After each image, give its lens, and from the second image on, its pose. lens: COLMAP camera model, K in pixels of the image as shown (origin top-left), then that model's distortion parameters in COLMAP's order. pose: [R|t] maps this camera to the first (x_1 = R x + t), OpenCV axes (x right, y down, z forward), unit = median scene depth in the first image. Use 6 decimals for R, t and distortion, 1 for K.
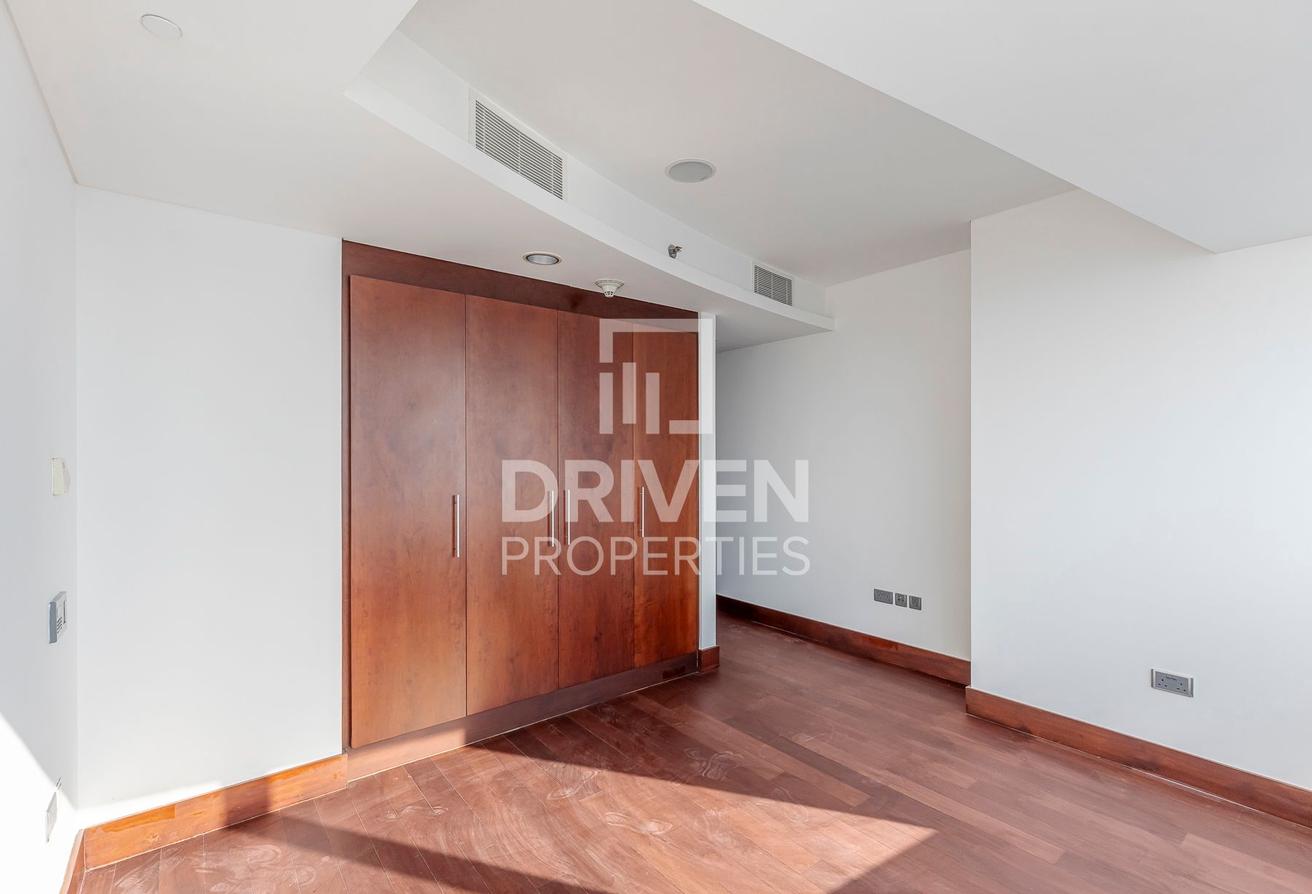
lens RADIAL K [[587.7, 0, 656.3], [0, 587.7, 460.6], [0, 0, 1]] dist [0.002226, 0.000410]
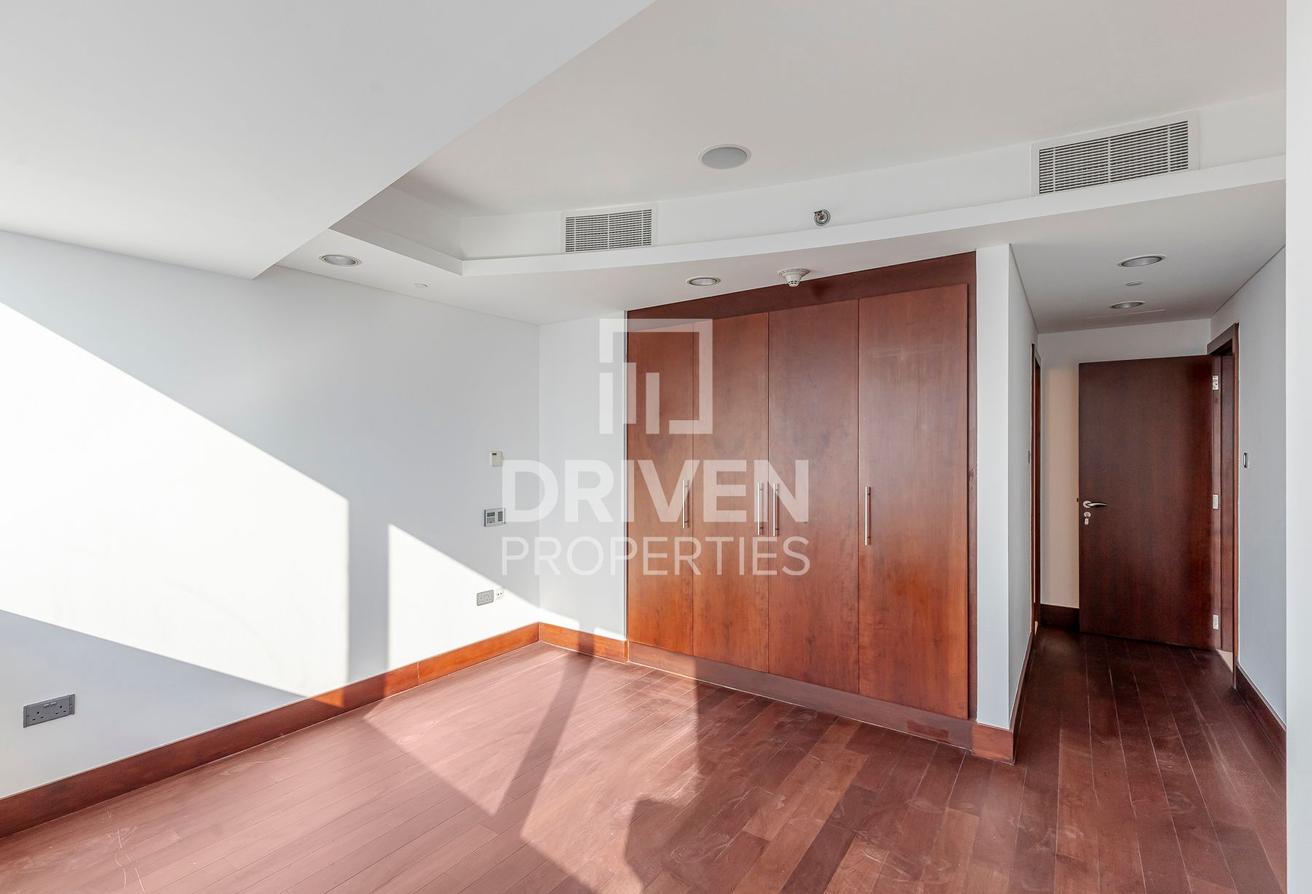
lens RADIAL K [[593.0, 0, 656.0], [0, 593.0, 447.0], [0, 0, 1]] dist [0.000277, -0.000263]
pose [[0.283355, 0.004442, -0.959005, 0.875101], [-0.004762, 0.999983, 0.003224, -0.018290], [0.959003, 0.003654, 0.283371, 0.558844]]
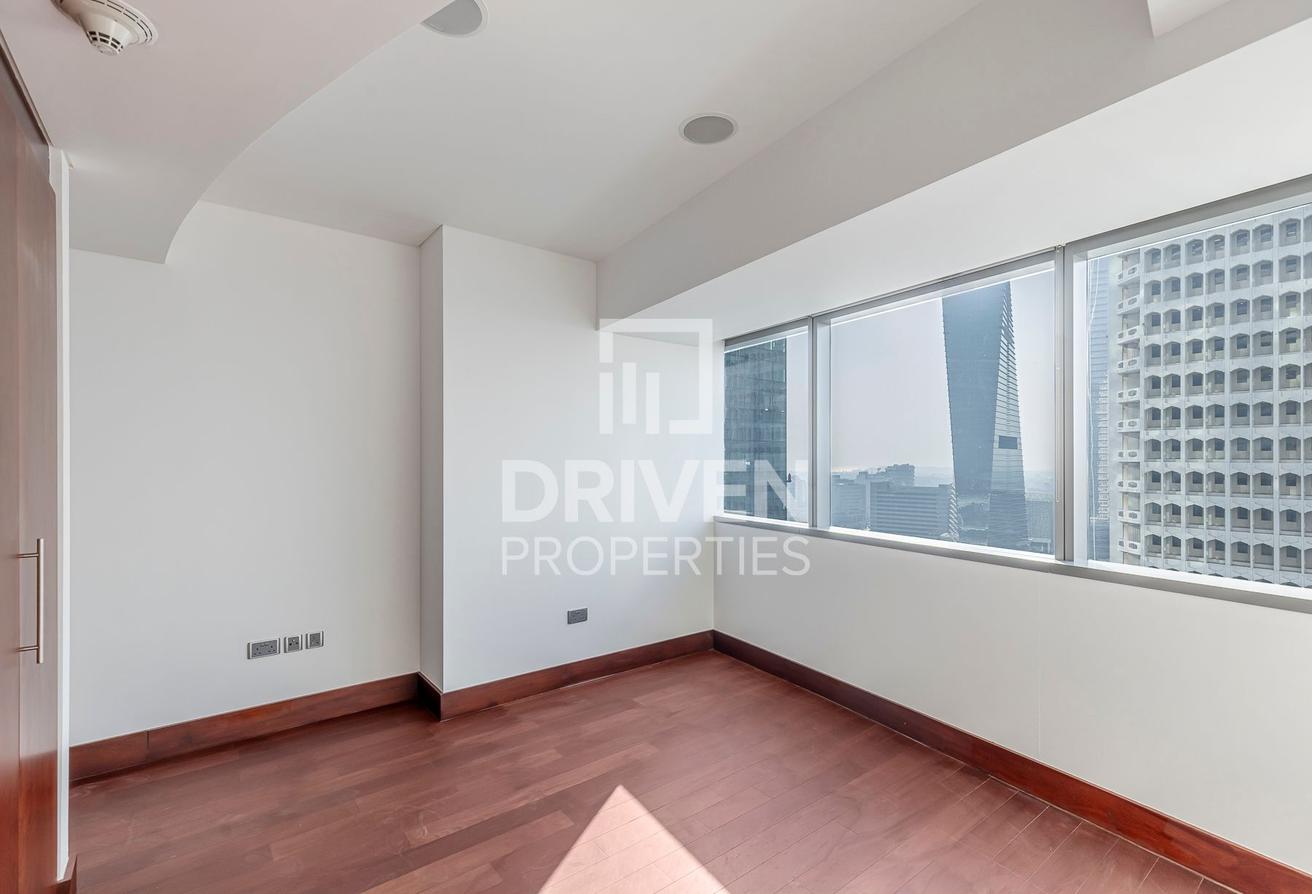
lens RADIAL K [[587.7, 0, 656.3], [0, 587.7, 460.6], [0, 0, 1]] dist [0.002226, 0.000410]
pose [[0.011775, 0.002360, 0.999928, -0.507757], [0.014659, 0.999889, -0.002533, 0.001597], [-0.999823, 0.014688, 0.011739, 0.696158]]
